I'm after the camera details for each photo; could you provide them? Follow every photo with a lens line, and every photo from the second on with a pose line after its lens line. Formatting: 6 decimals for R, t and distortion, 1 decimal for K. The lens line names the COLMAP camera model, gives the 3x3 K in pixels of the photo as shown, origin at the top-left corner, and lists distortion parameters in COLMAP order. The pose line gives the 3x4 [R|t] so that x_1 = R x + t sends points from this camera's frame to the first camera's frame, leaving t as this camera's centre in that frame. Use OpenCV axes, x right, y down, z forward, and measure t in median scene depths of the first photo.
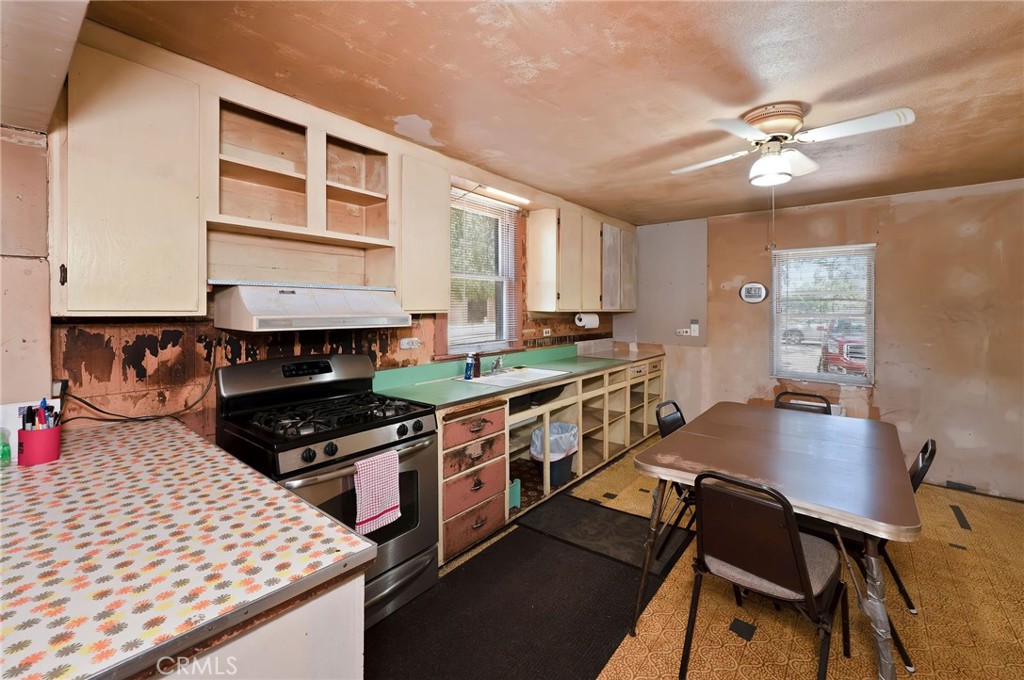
lens RADIAL K [[419.5, 0, 528.5], [0, 419.5, 310.5], [0, 0, 1]] dist [0.006463, 0.000138]
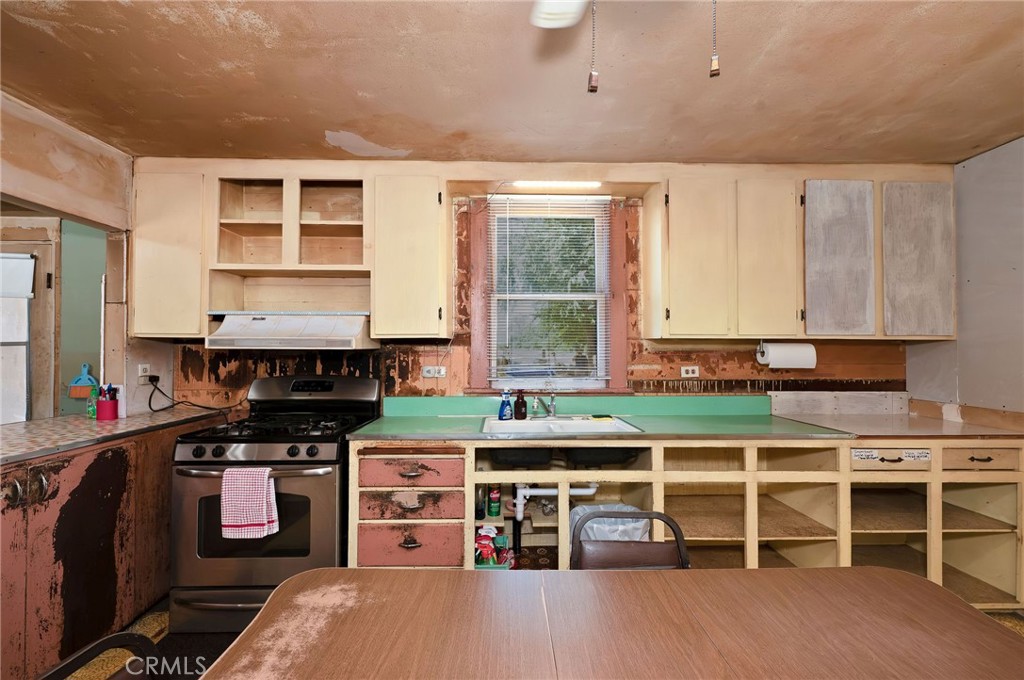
lens RADIAL K [[419.5, 0, 514.4], [0, 419.5, 344.2], [0, 0, 1]] dist [0.006463, 0.000138]
pose [[0.631587, -0.015545, -0.775149, 0.641265], [-0.003376, 0.999734, -0.022800, 0.042291], [0.775297, 0.017017, 0.631367, 0.618843]]
